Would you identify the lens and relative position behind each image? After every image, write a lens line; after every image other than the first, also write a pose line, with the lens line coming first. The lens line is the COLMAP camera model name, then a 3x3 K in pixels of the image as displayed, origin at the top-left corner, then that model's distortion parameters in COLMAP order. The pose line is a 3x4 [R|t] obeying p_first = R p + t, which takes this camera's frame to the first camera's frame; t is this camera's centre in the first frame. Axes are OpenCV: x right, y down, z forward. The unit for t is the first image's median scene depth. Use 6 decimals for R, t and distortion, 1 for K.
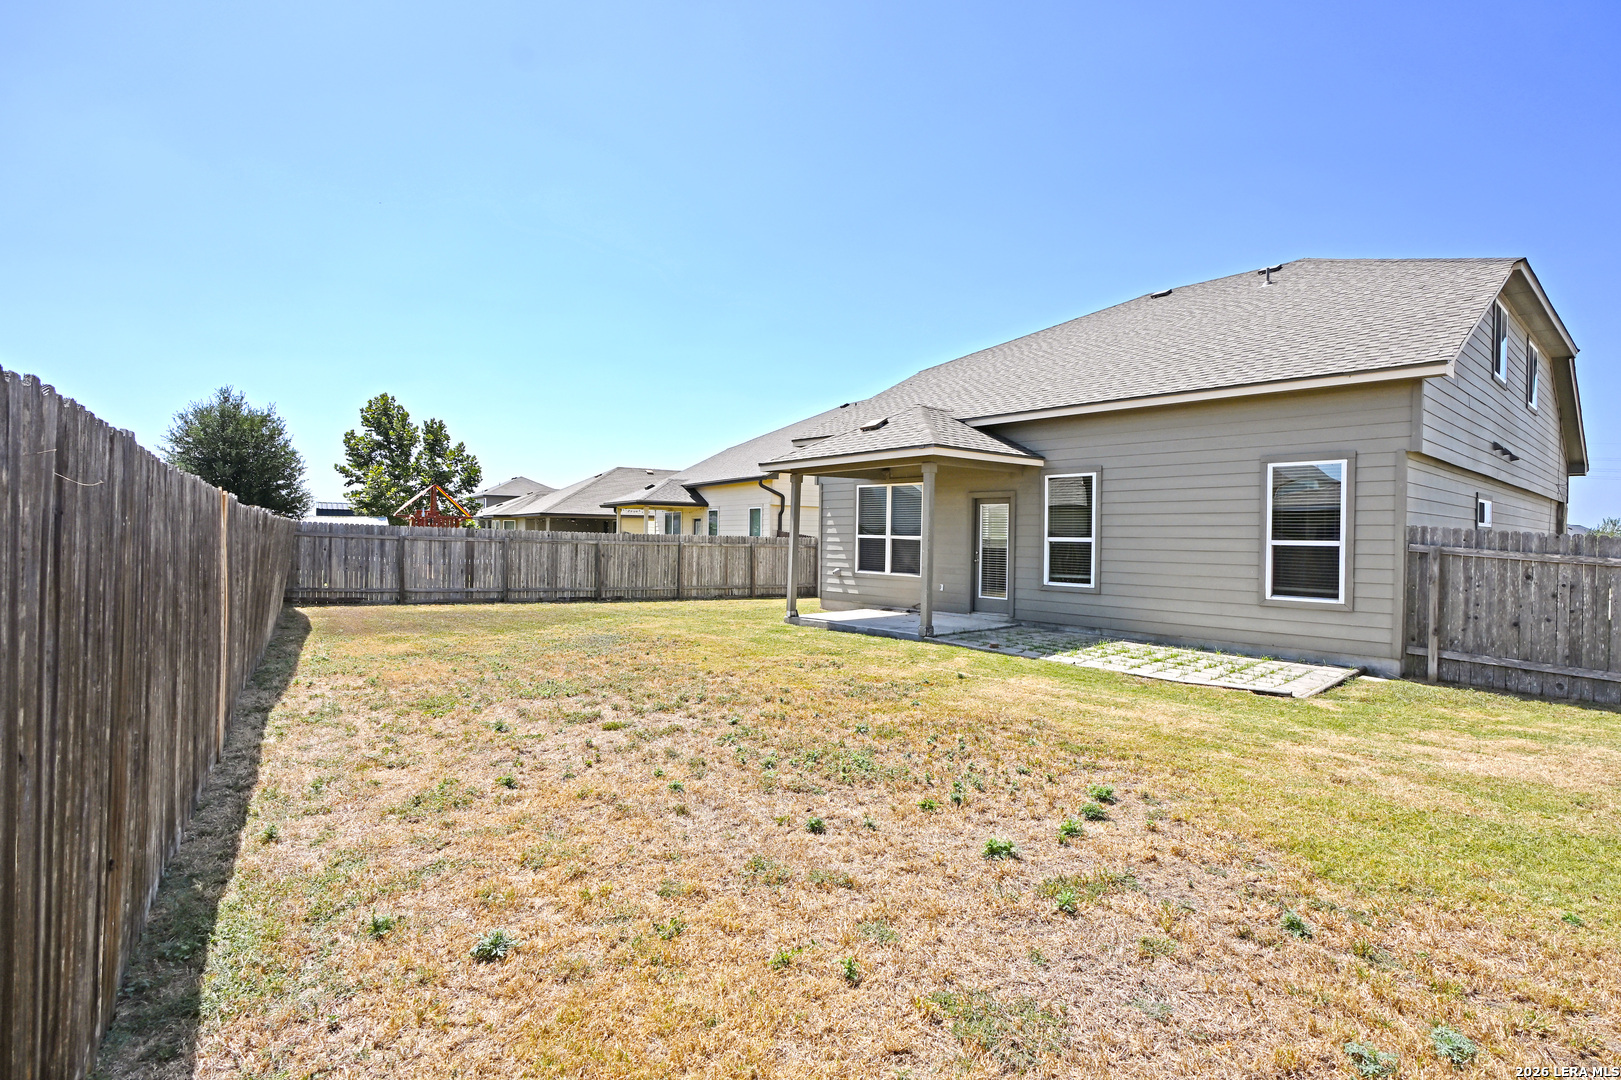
lens RADIAL K [[788.8, 0, 816.0], [0, 788.8, 539.2], [0, 0, 1]] dist [-0.006701, 0.002597]
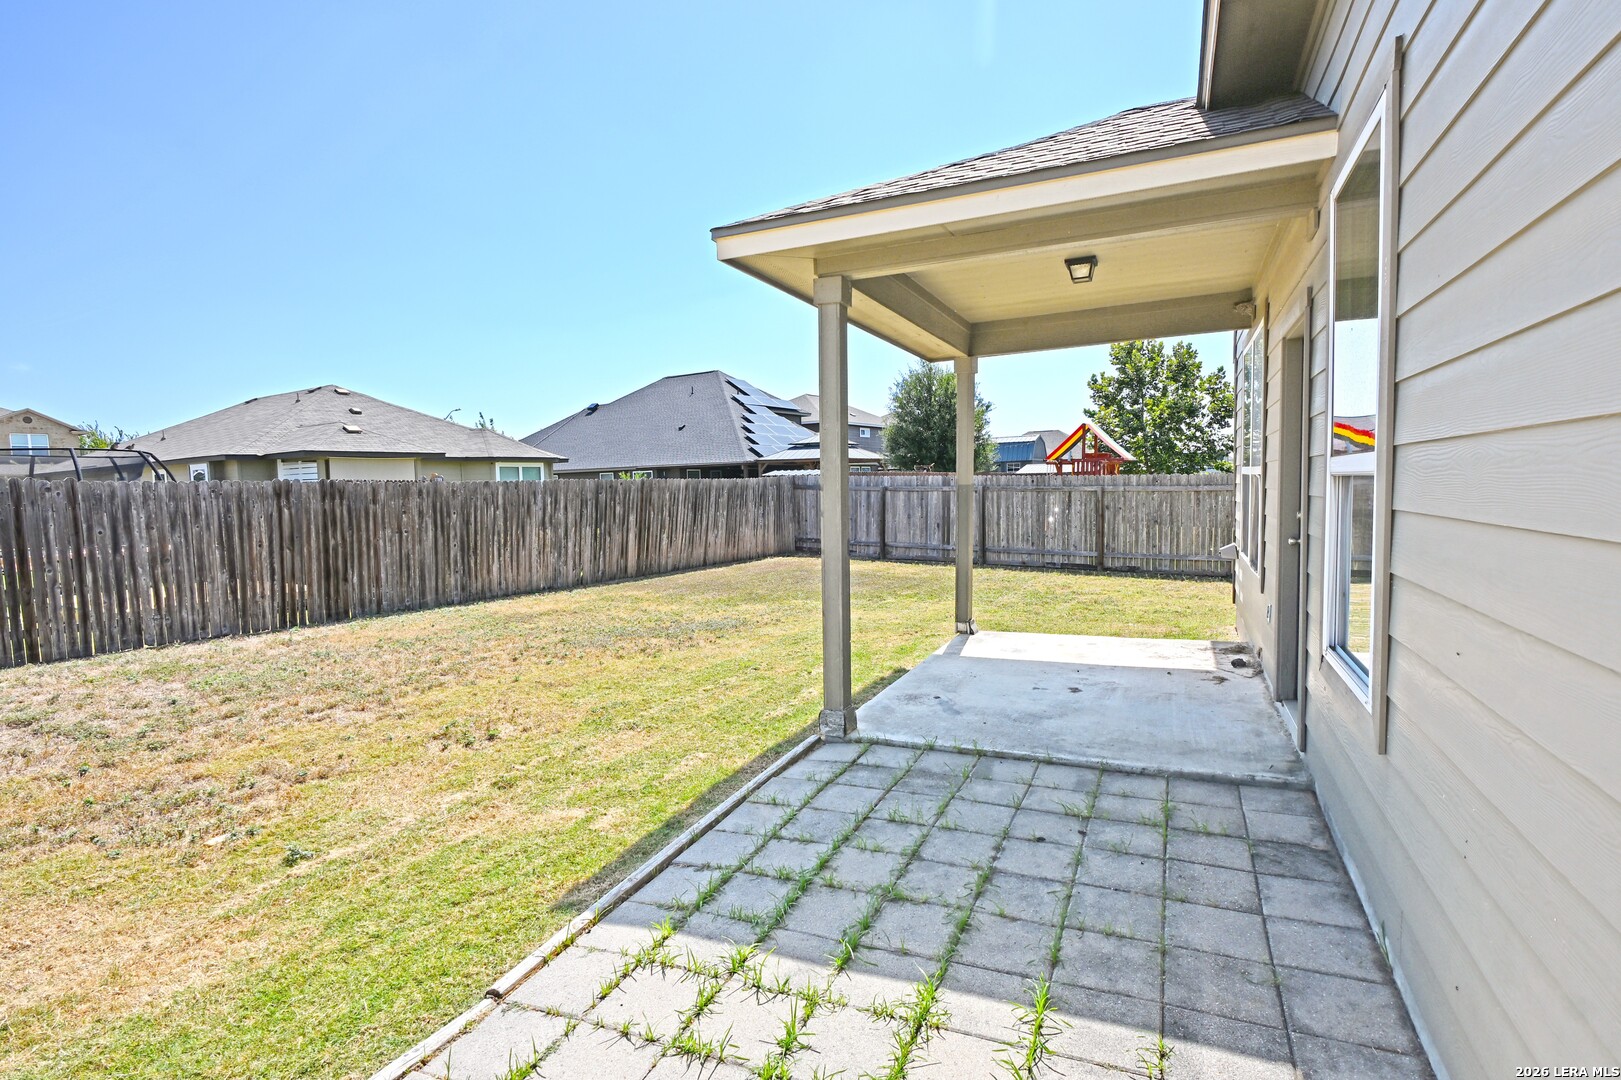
lens RADIAL K [[788.8, 0, 810.5], [0, 788.8, 533.9], [0, 0, 1]] dist [-0.006701, 0.002597]
pose [[0.386491, 0.036292, -0.921579, 0.218732], [0.020374, 0.998646, 0.047871, 0.003900], [0.922068, -0.037278, 0.385228, 0.382205]]
